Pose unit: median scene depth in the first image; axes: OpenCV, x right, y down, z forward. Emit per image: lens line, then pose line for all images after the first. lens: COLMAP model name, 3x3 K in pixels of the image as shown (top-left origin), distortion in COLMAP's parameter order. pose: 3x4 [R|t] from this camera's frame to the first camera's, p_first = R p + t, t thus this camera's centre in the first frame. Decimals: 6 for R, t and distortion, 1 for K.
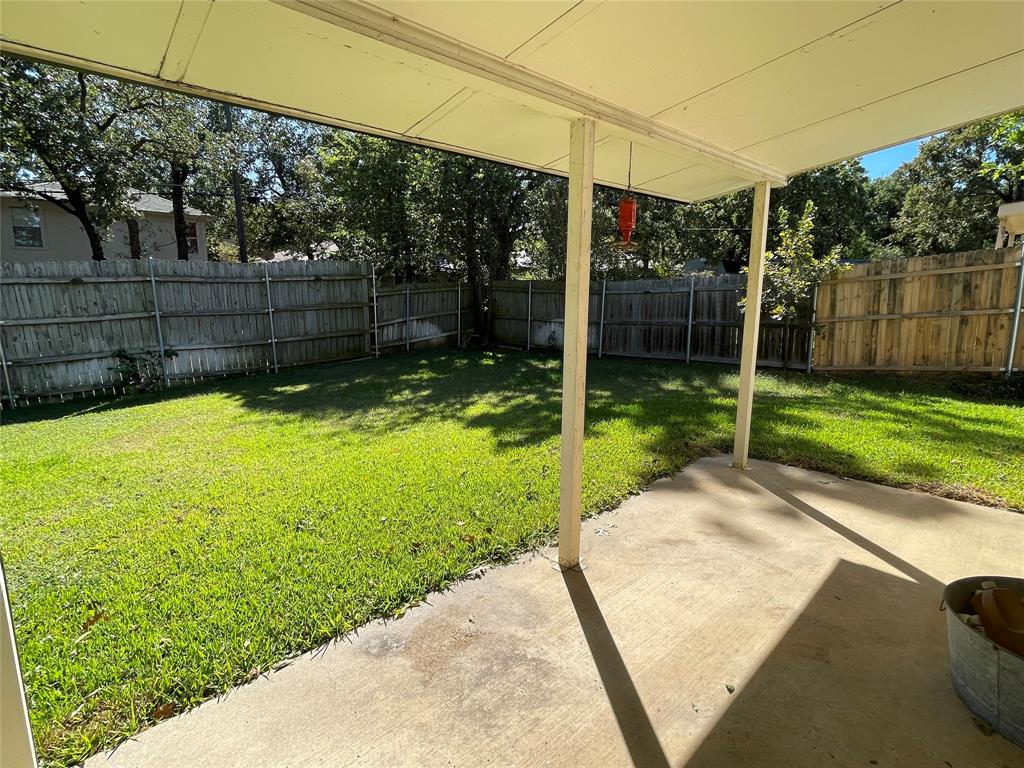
lens RADIAL K [[508.9, 0, 510.4], [0, 508.9, 384.2], [0, 0, 1]] dist [-0.000582, 0.000237]
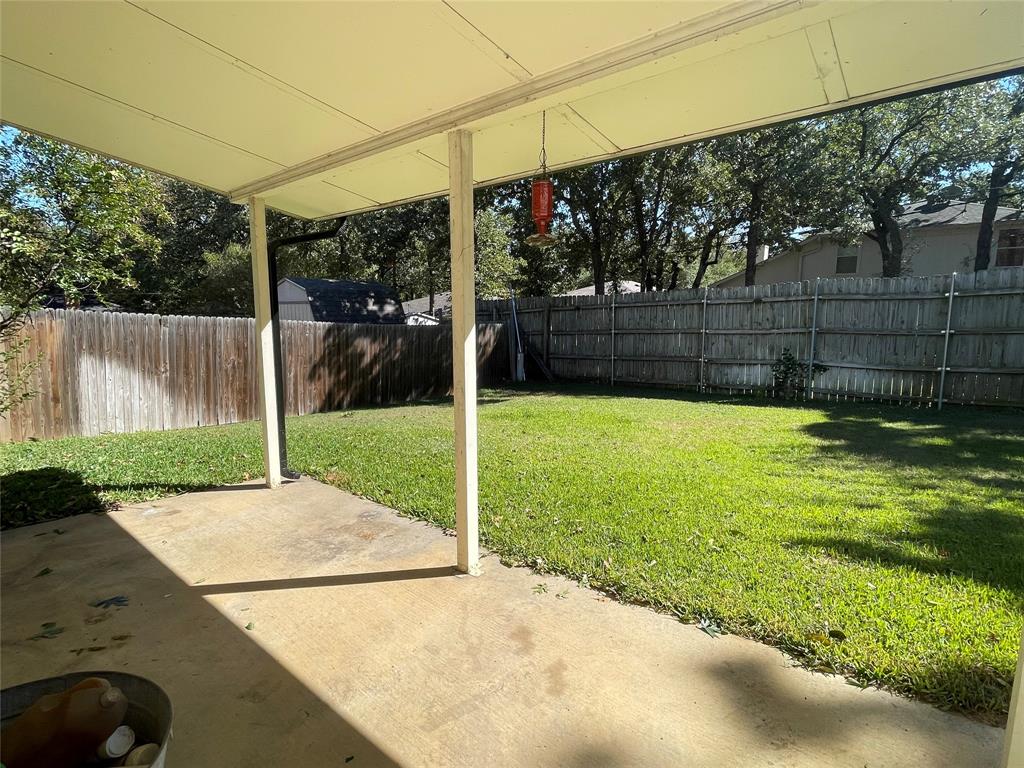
lens RADIAL K [[508.9, 0, 510.3], [0, 508.9, 381.9], [0, 0, 1]] dist [-0.000582, 0.000237]
pose [[0.128862, 0.134508, -0.982498, 0.311734], [-0.179501, 0.977556, 0.110288, -0.038752], [0.975281, 0.162148, 0.150114, 0.257959]]
